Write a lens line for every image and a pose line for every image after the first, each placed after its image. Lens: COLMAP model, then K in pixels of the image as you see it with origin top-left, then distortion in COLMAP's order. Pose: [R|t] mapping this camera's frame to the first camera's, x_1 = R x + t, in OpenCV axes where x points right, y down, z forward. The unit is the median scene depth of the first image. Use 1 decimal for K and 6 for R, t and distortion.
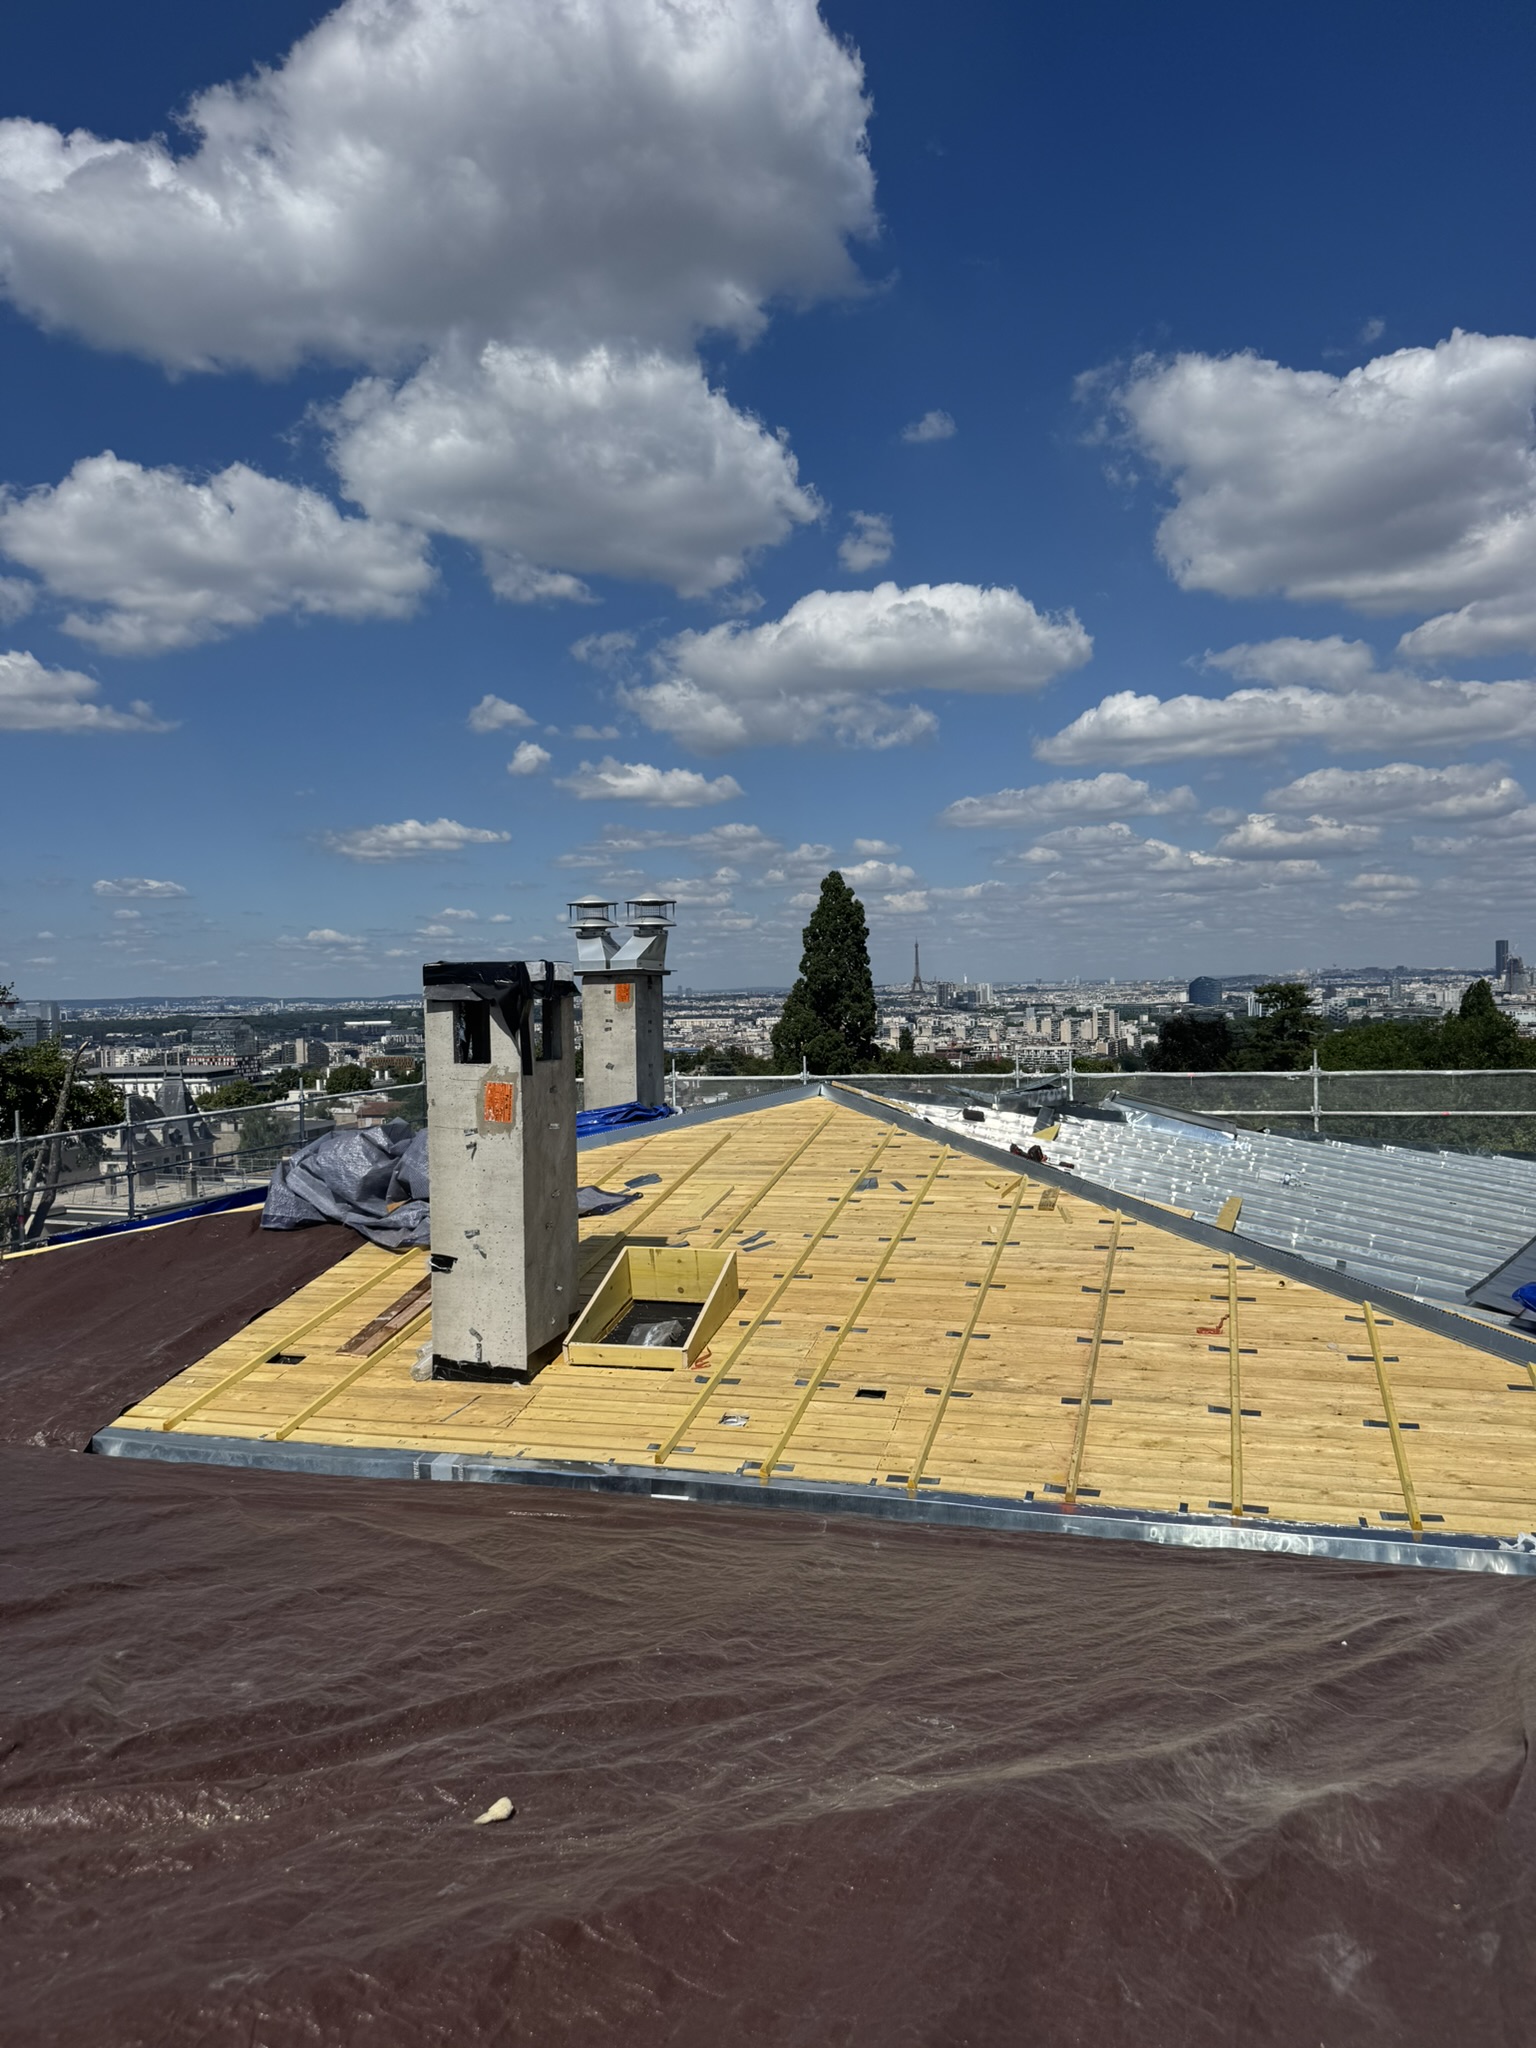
lens RADIAL K [[1456.0, 0, 770.4], [0, 1456.0, 1020.2], [0, 0, 1]] dist [0.031447, 0.000275]
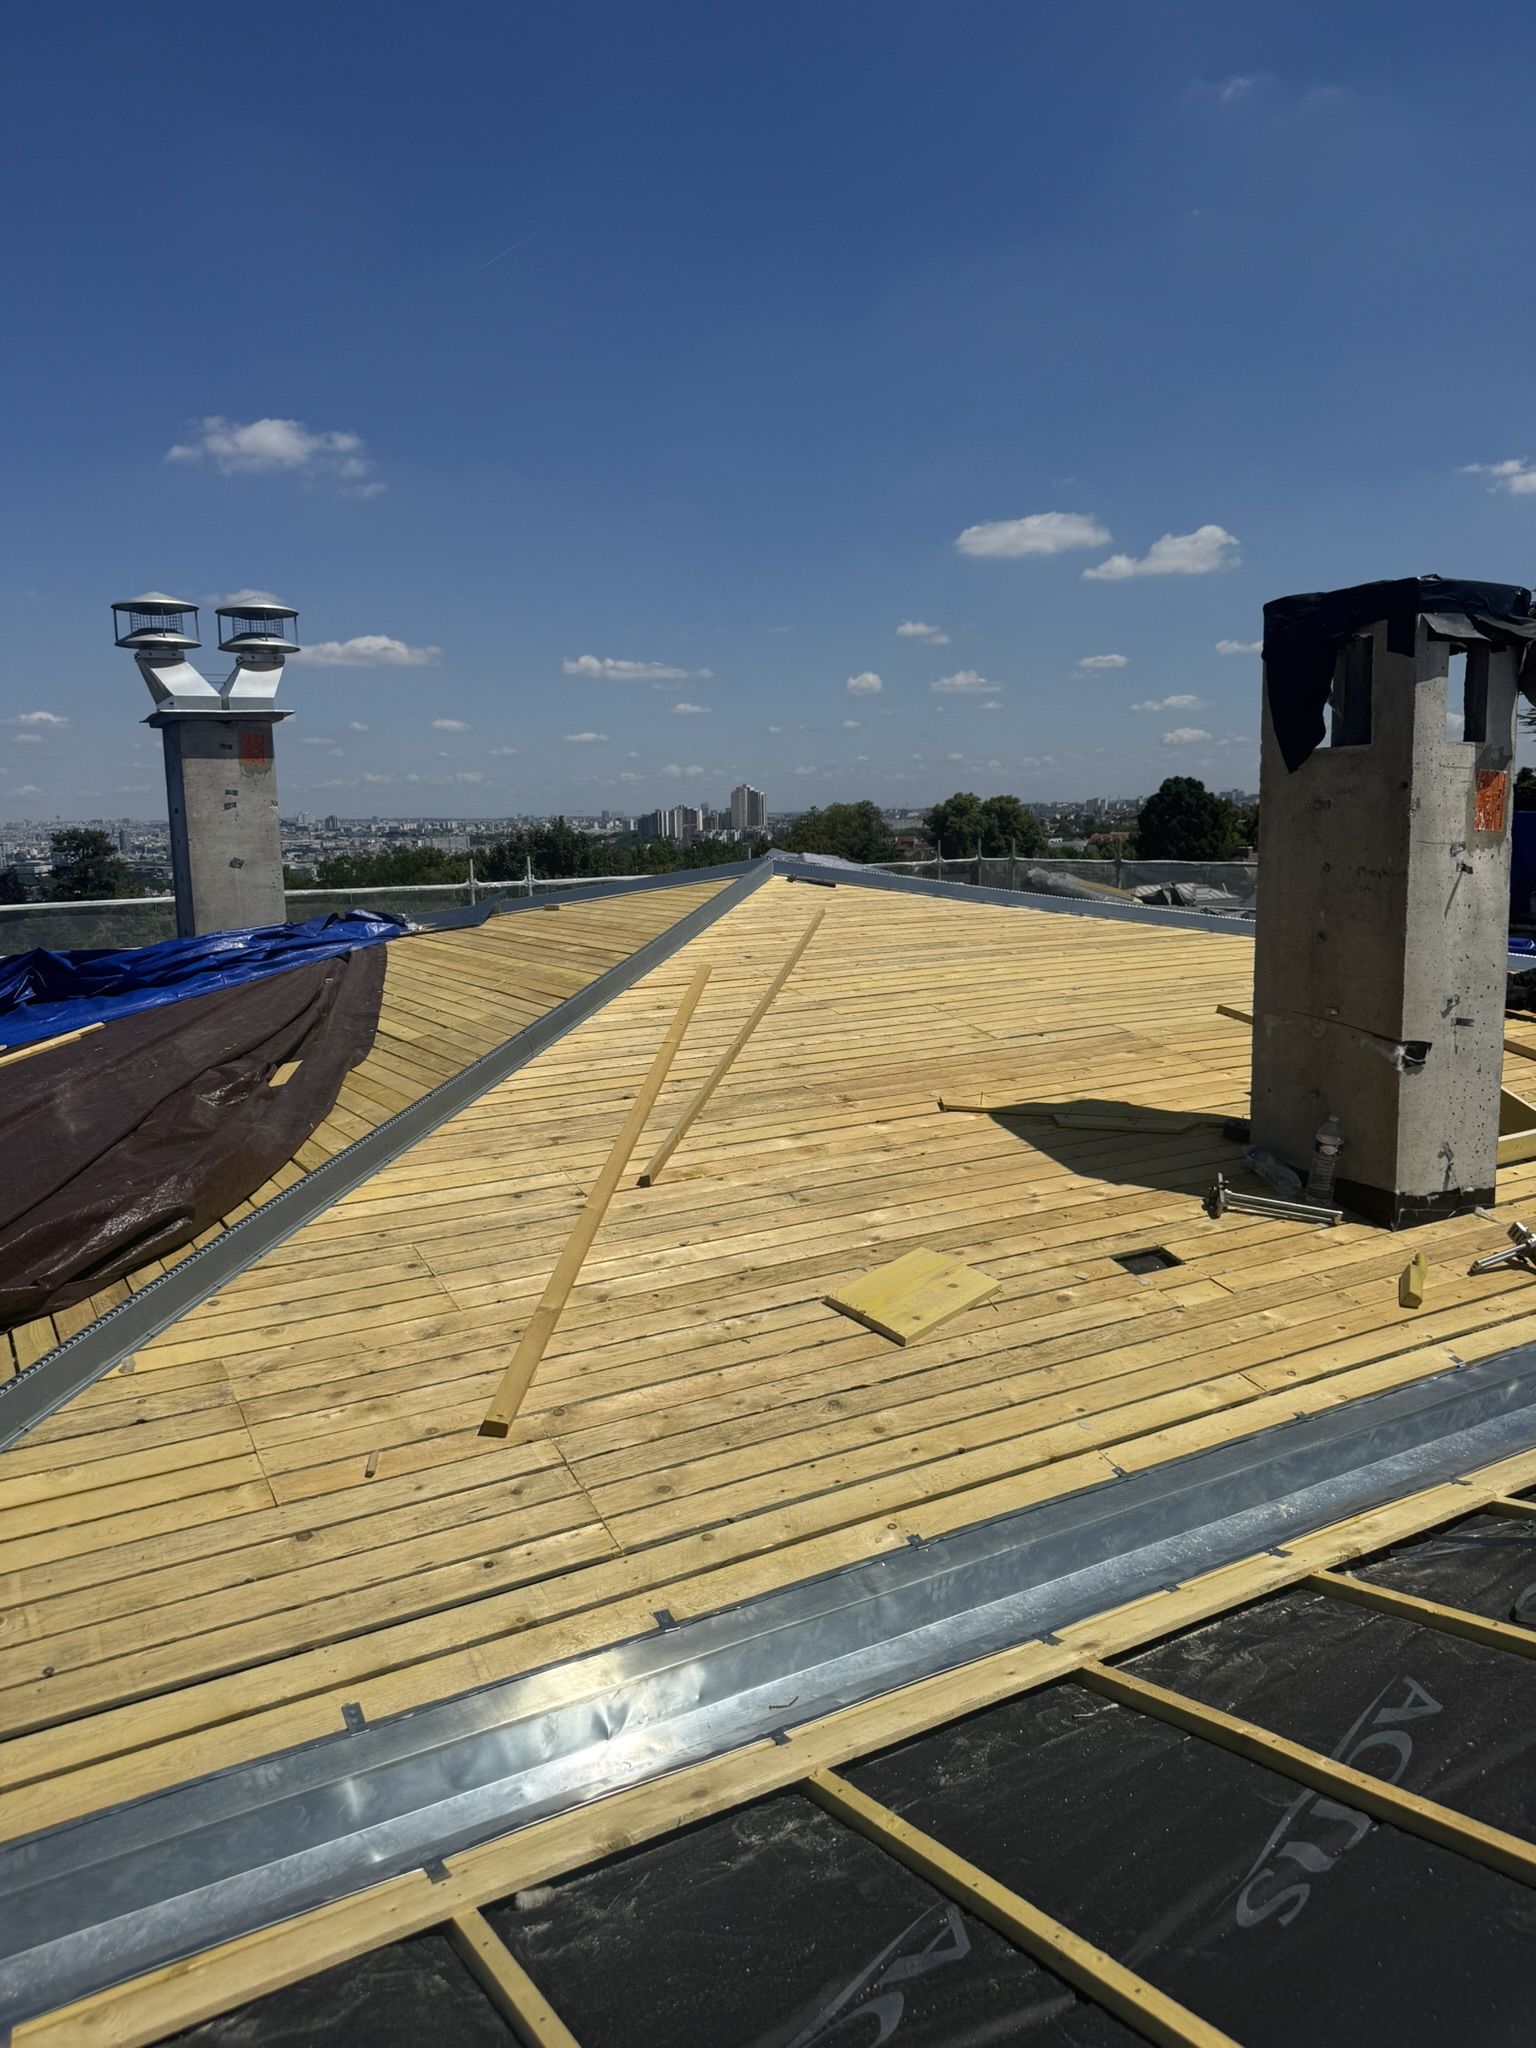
lens RADIAL K [[1456.0, 0, 769.8], [0, 1456.0, 1029.1], [0, 0, 1]] dist [0.031447, 0.000275]
pose [[0.689402, -0.099994, 0.717444, -0.897767], [0.023232, 0.992969, 0.116071, 0.073624], [-0.724006, -0.063352, 0.686878, 0.764823]]
